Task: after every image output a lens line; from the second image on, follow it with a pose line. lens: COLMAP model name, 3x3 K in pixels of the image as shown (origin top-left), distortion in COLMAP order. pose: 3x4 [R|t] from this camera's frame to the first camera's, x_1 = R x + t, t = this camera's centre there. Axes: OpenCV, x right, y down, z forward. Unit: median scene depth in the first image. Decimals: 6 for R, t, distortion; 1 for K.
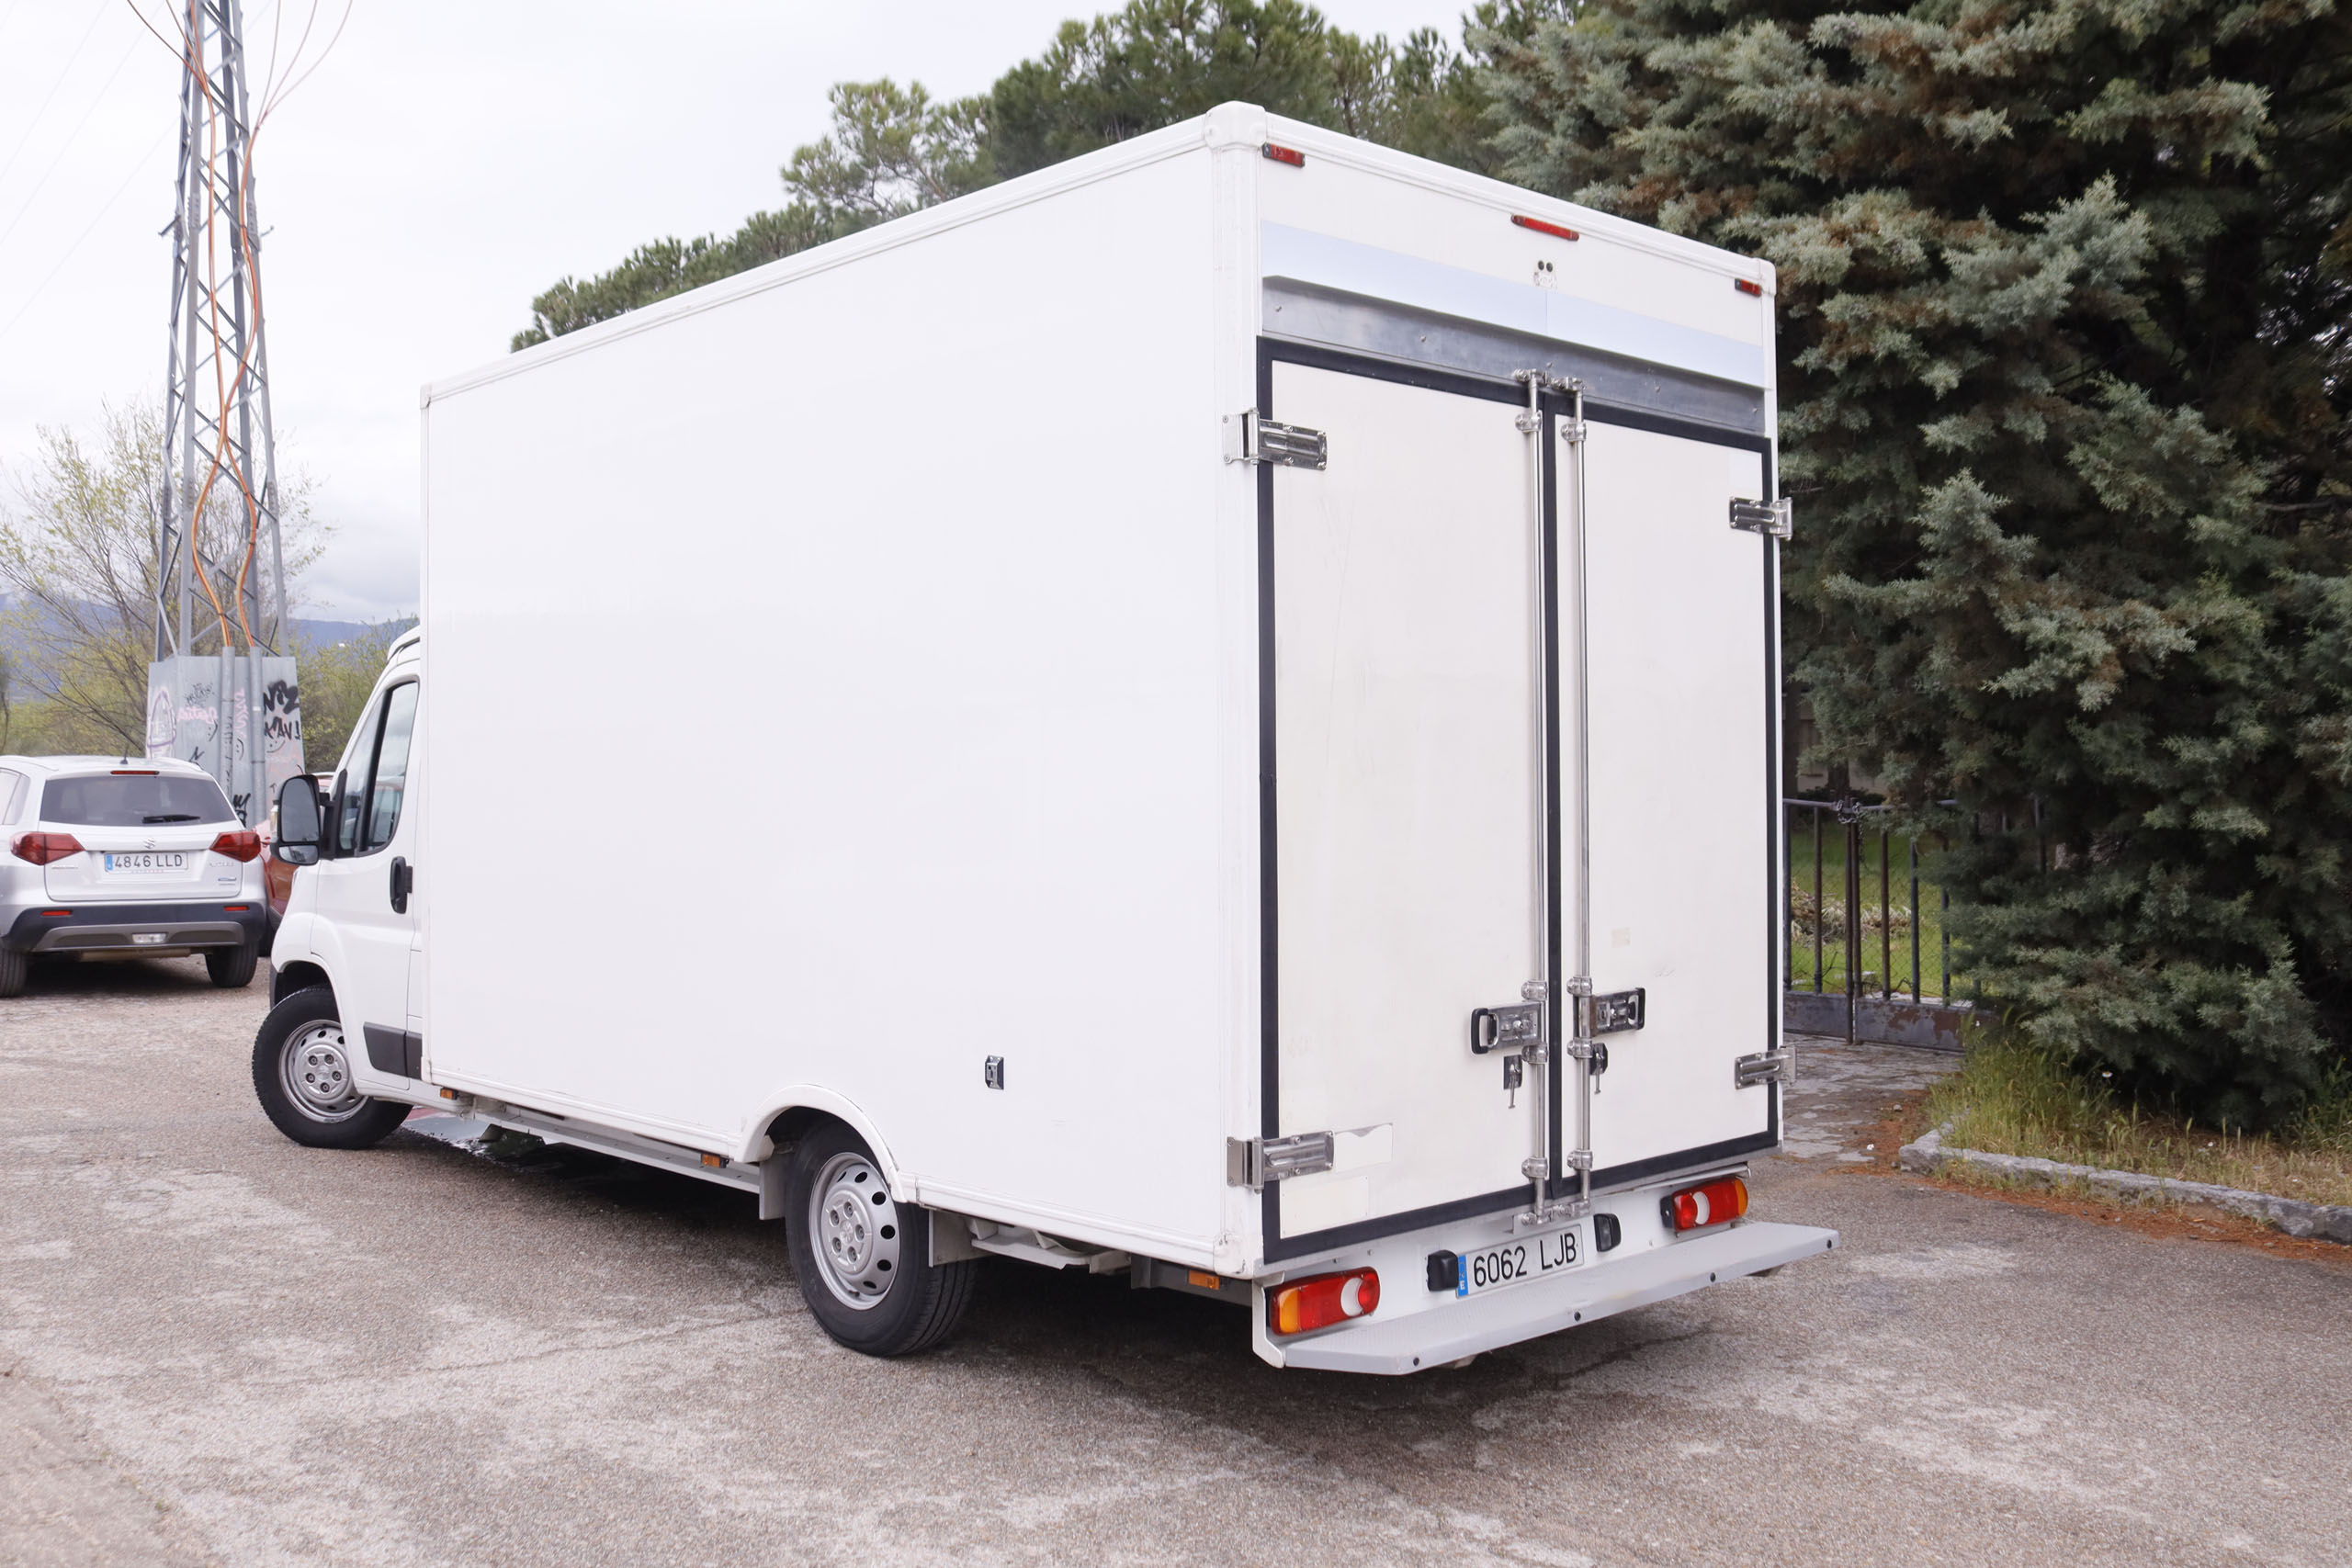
lens RADIAL K [[2131.8, 0, 1242.4], [0, 2131.8, 791.2], [0, 0, 1]] dist [-0.084153, 0.074453]
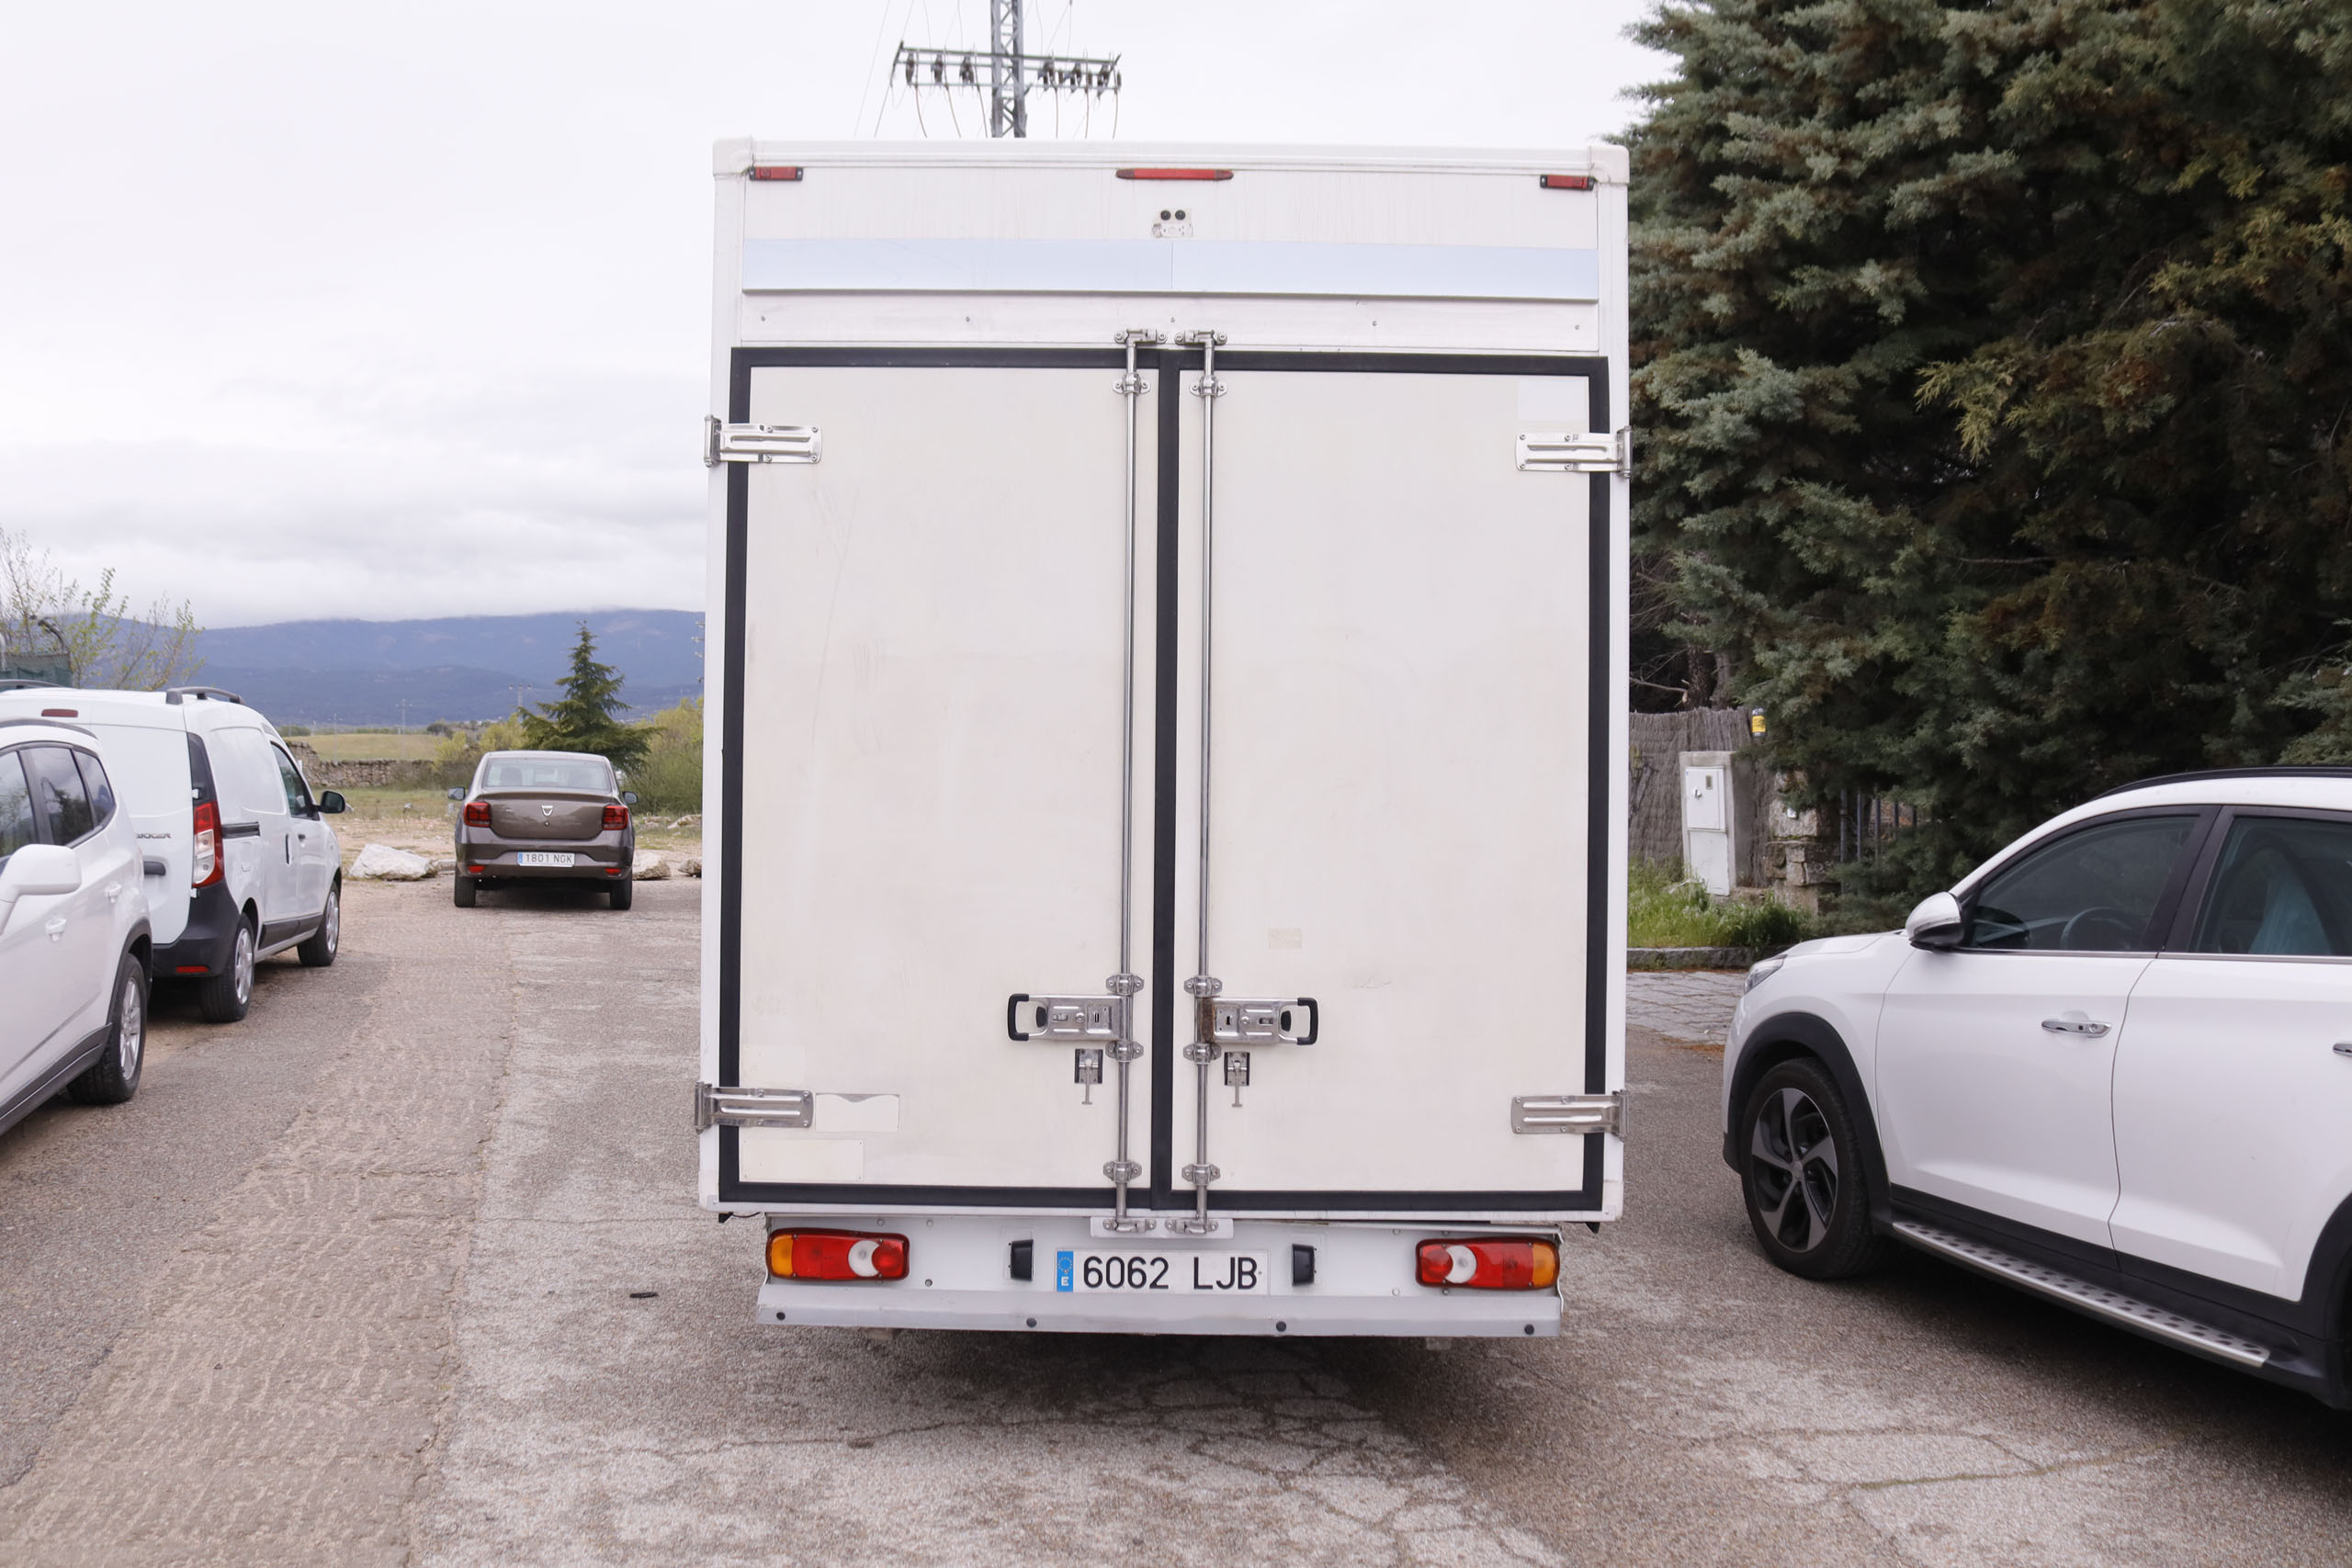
lens RADIAL K [[2131.8, 0, 1183.0], [0, 2131.8, 780.8], [0, 0, 1]] dist [-0.084153, 0.074453]
pose [[0.720936, 0.014955, -0.692841, 0.809556], [-0.018683, 0.999823, 0.002140, 0.000600], [0.692750, 0.011401, 0.721088, 0.332333]]
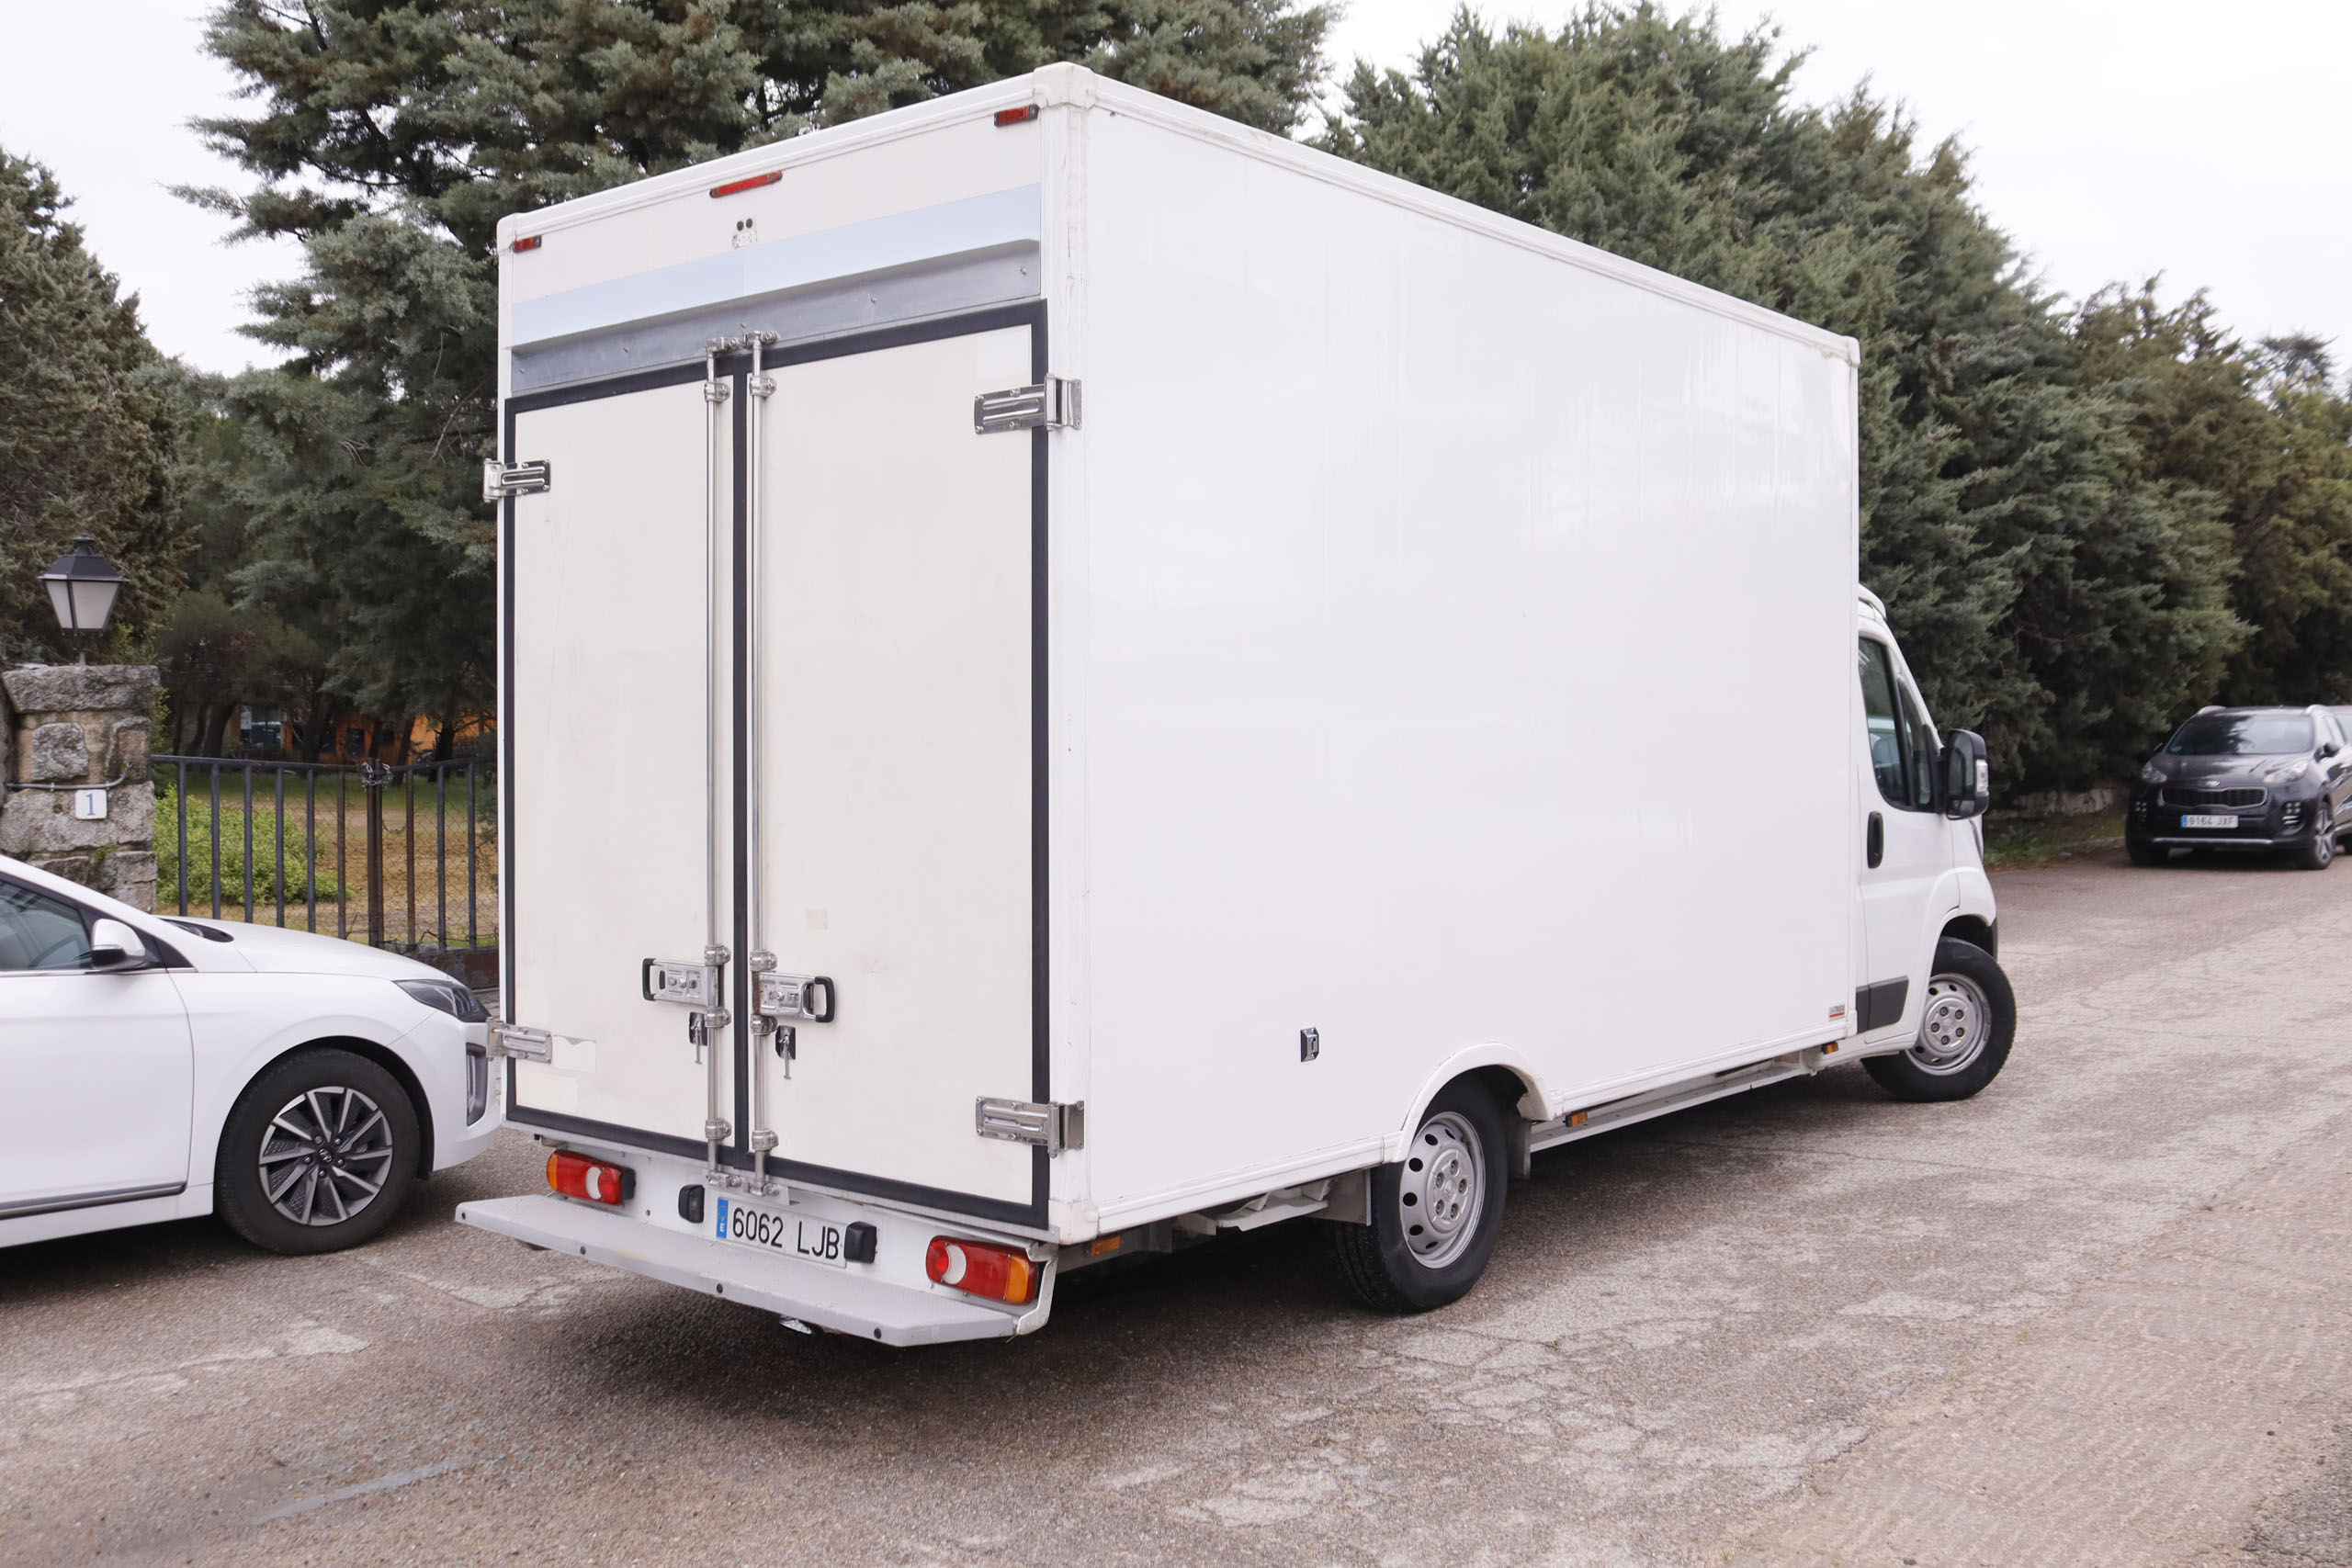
lens RADIAL K [[2236.6, 0, 1161.4], [0, 2236.6, 764.4], [0, 0, 1]] dist [-0.046161, 0.000000]
pose [[0.078736, 0.022707, -0.996637, 1.208595], [-0.000698, 0.999742, 0.022722, -0.021098], [0.996895, -0.001094, 0.078732, 1.124500]]
